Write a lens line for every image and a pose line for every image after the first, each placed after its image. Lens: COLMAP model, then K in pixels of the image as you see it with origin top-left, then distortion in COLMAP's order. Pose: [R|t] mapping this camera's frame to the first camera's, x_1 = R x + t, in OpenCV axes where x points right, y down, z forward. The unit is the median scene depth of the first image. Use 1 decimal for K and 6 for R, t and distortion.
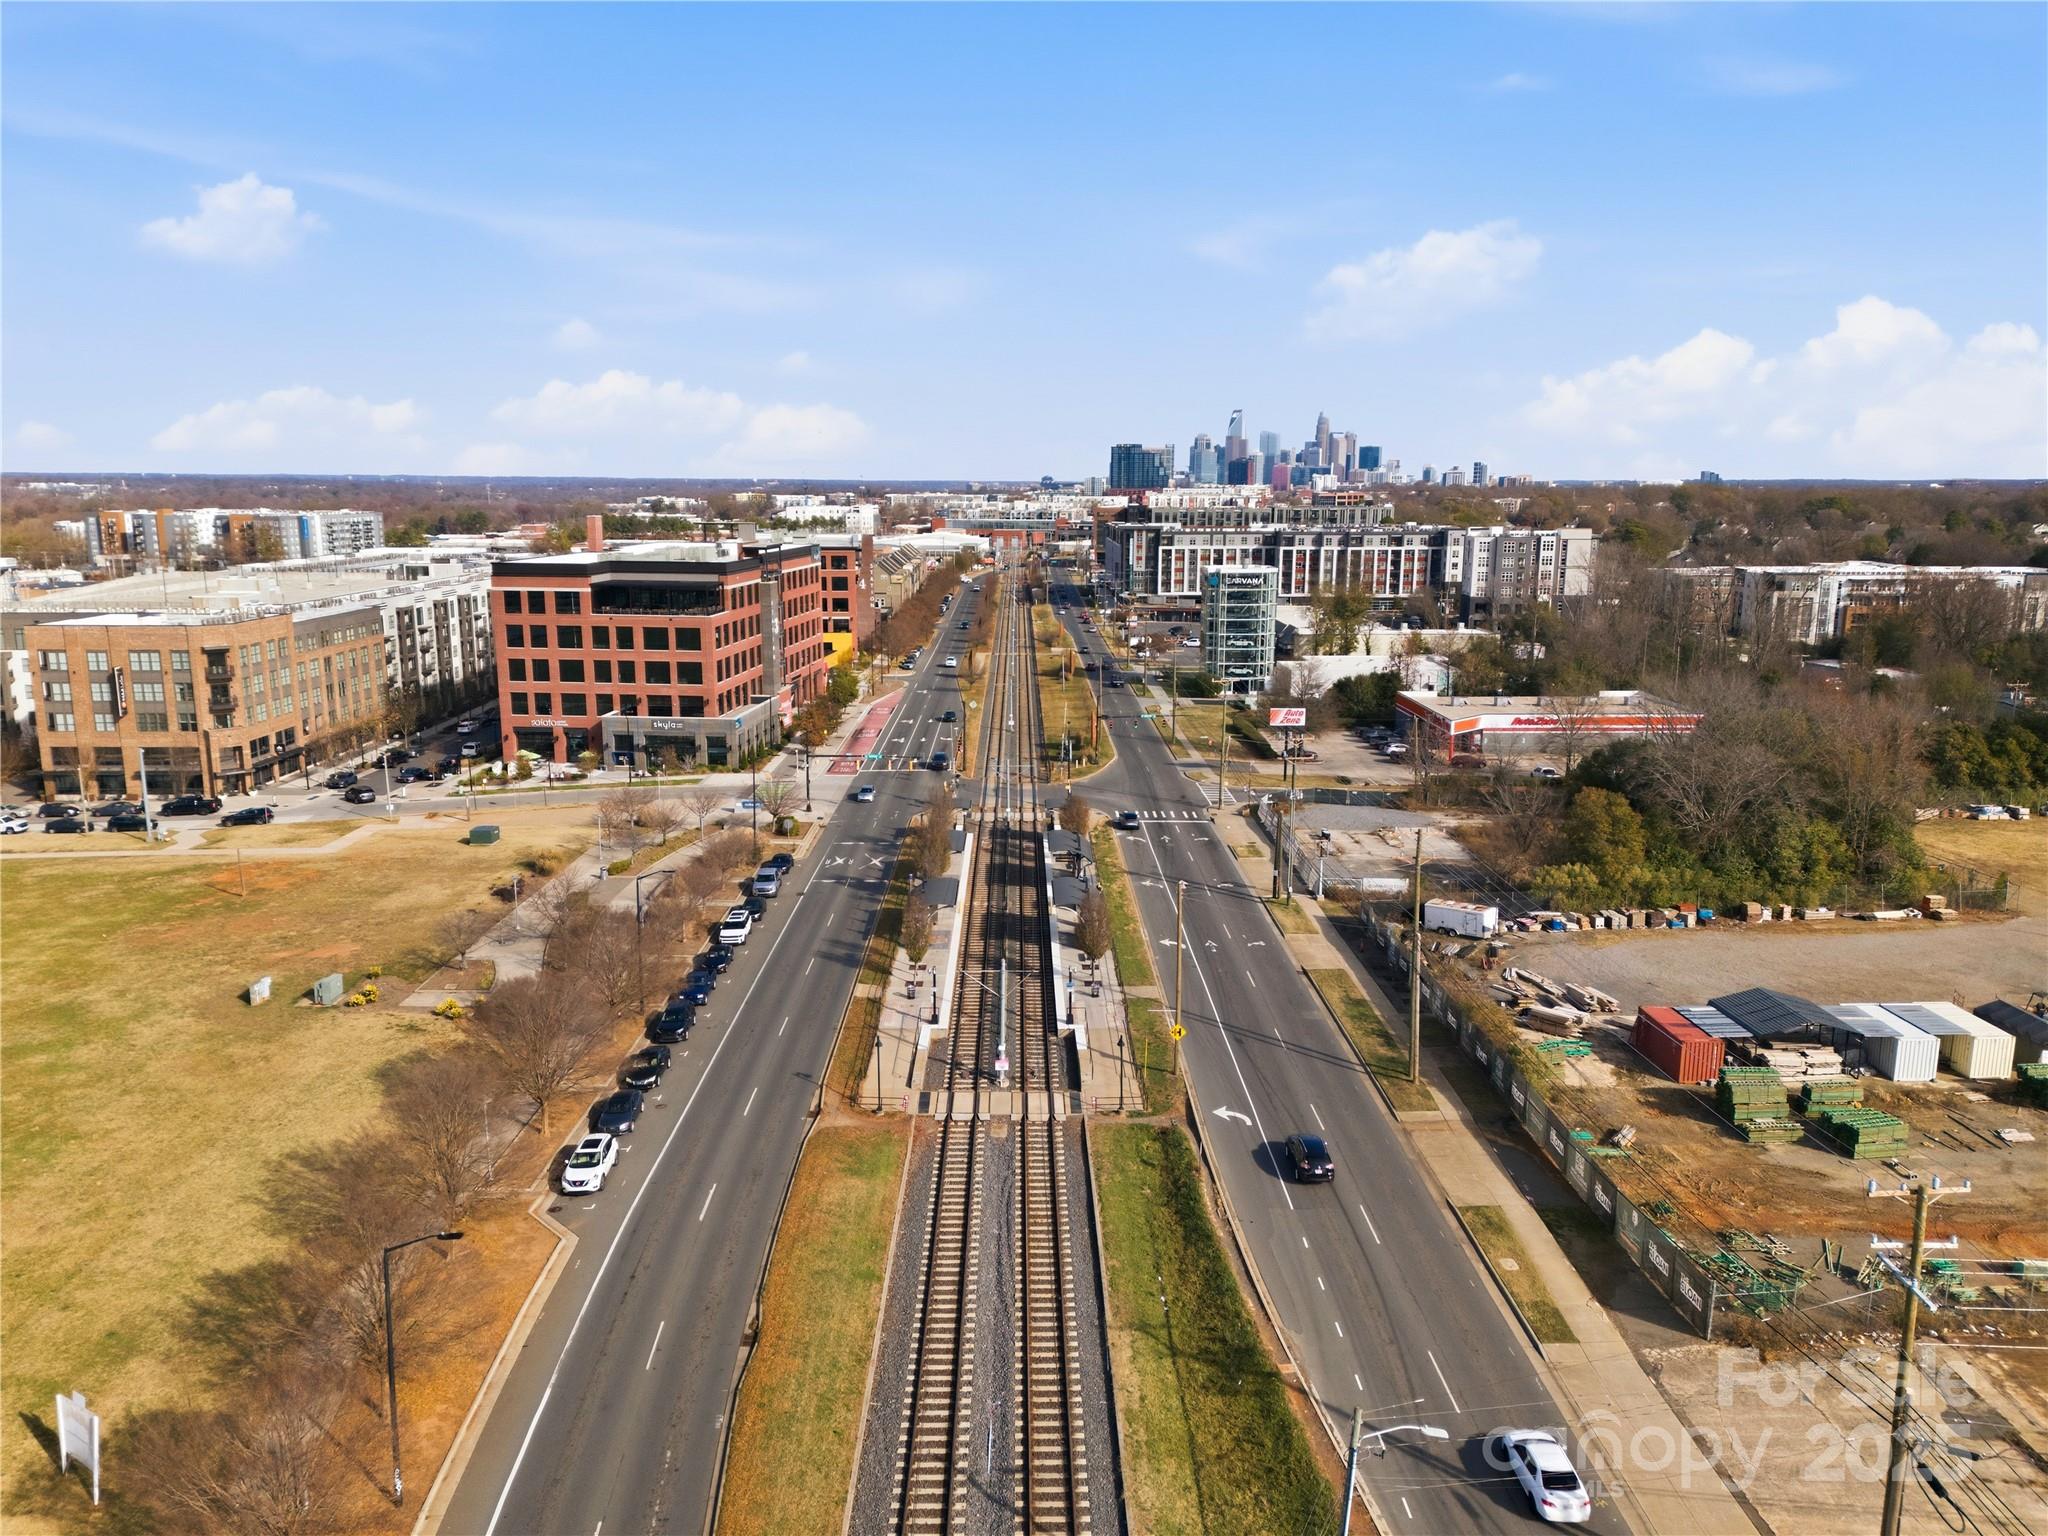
lens RADIAL K [[1492.7, 0, 1018.9], [0, 1492.7, 791.9], [0, 0, 1]] dist [0.113875, -0.226282]
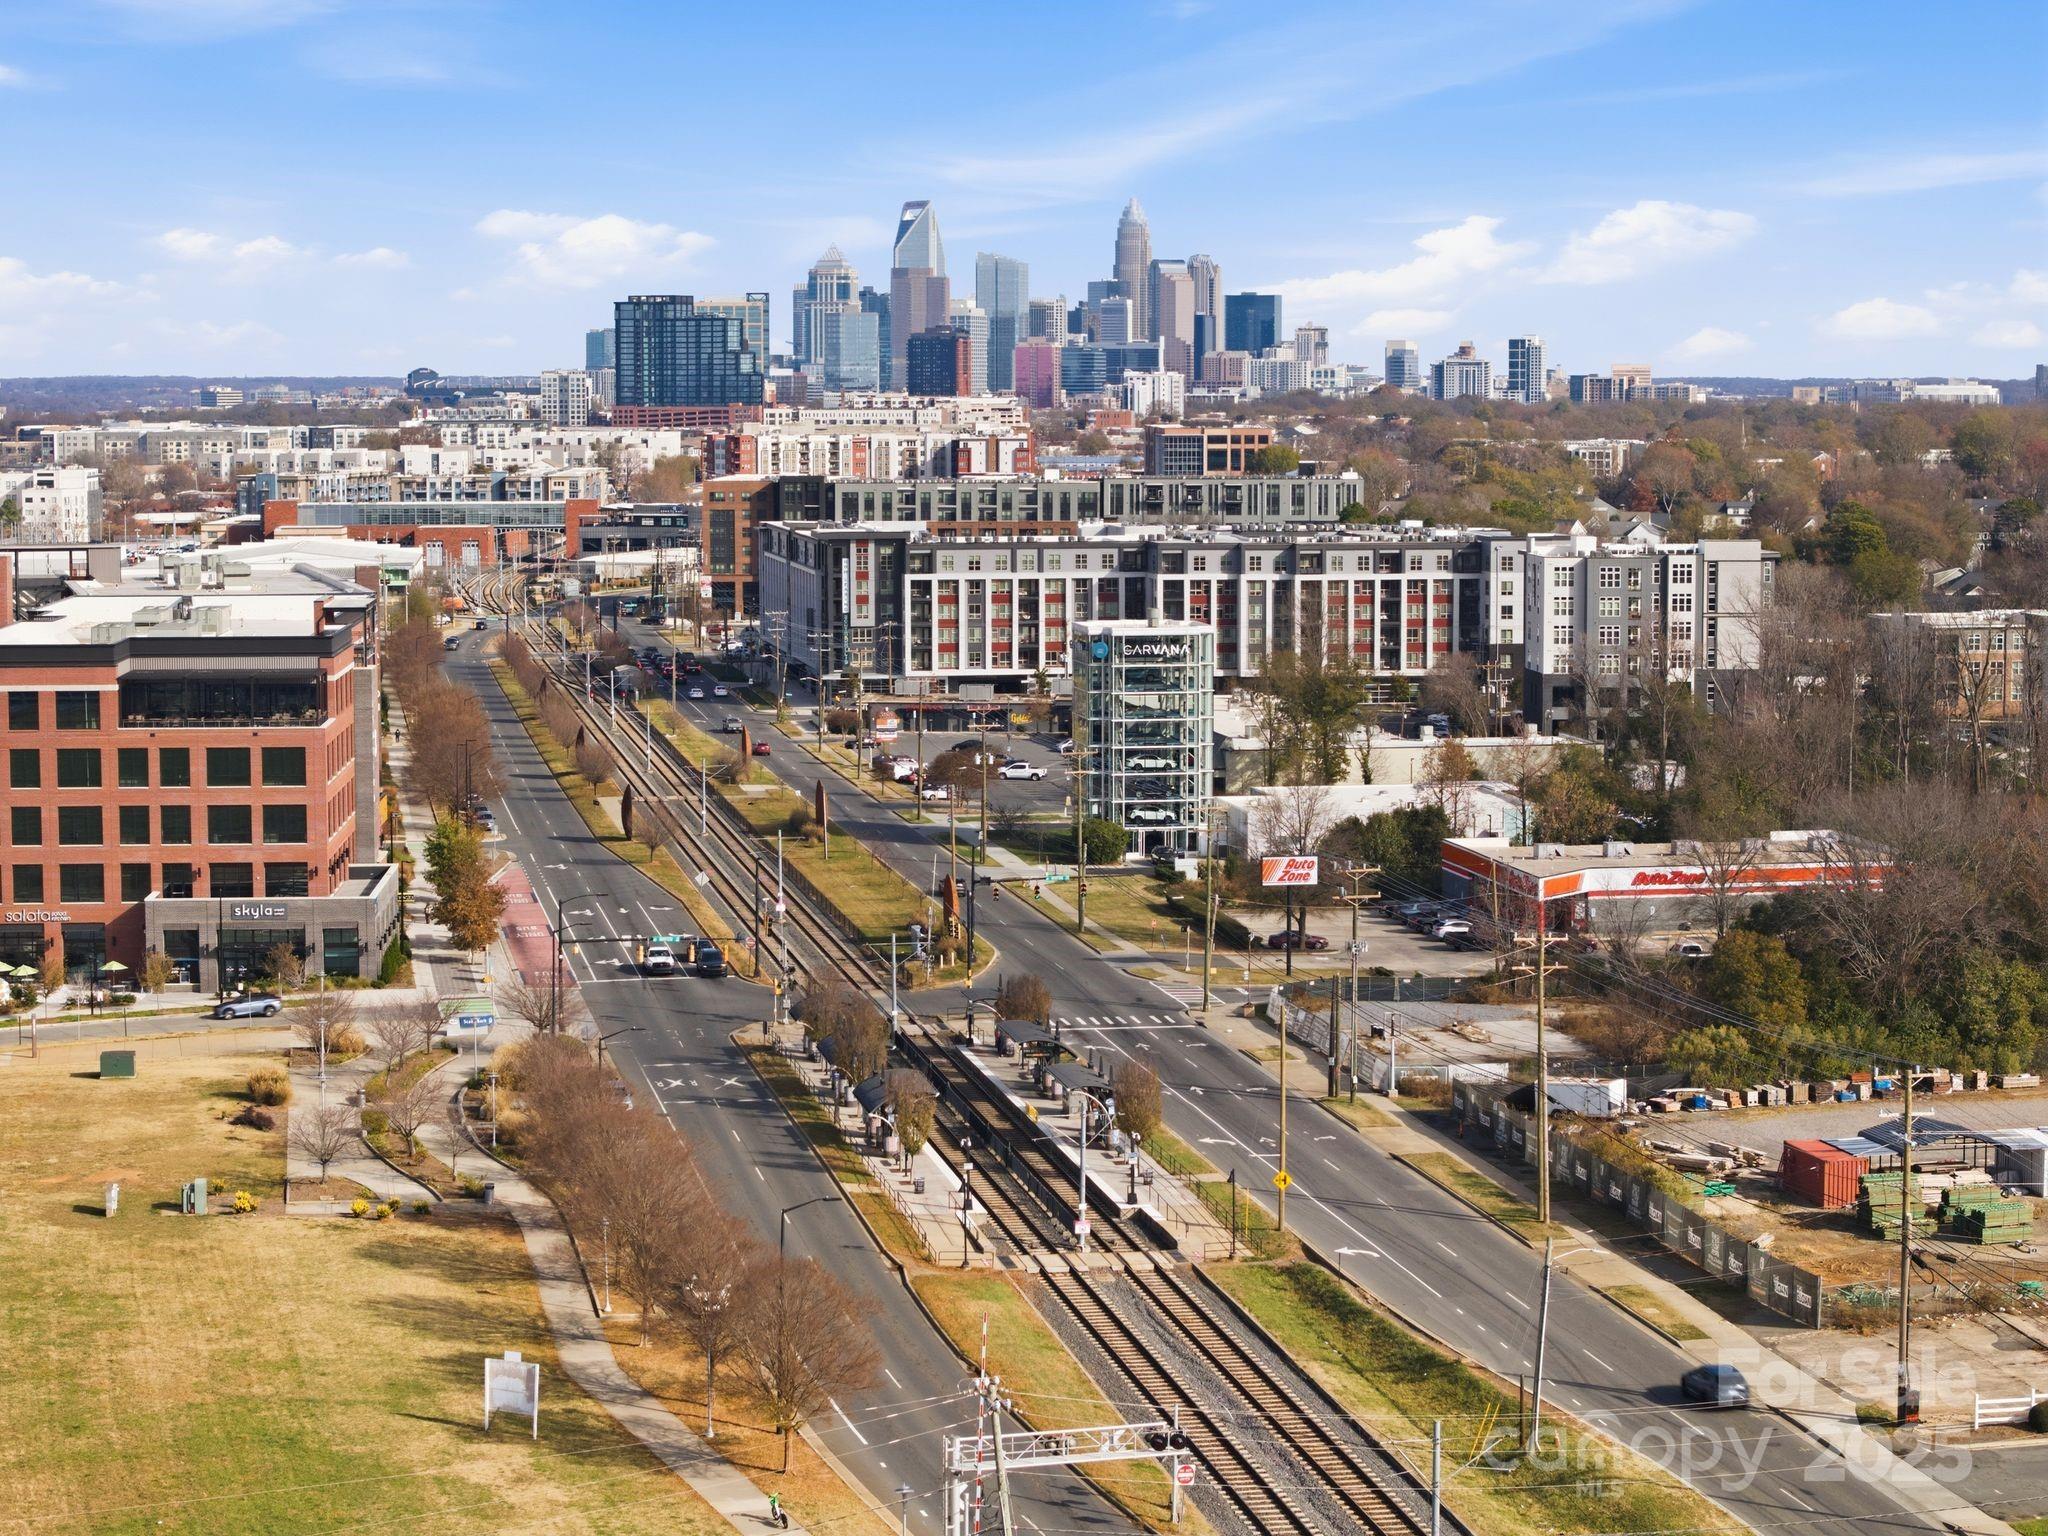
lens RADIAL K [[4053.5, 0, 1023.3], [0, 4053.5, 884.2], [0, 0, 1]] dist [-0.172456, 0.205374]
pose [[0.985897, -0.023581, 0.165683, -0.142779], [0.036652, 0.996413, -0.076281, 0.054718], [-0.163290, 0.081277, 0.983224, -0.432471]]
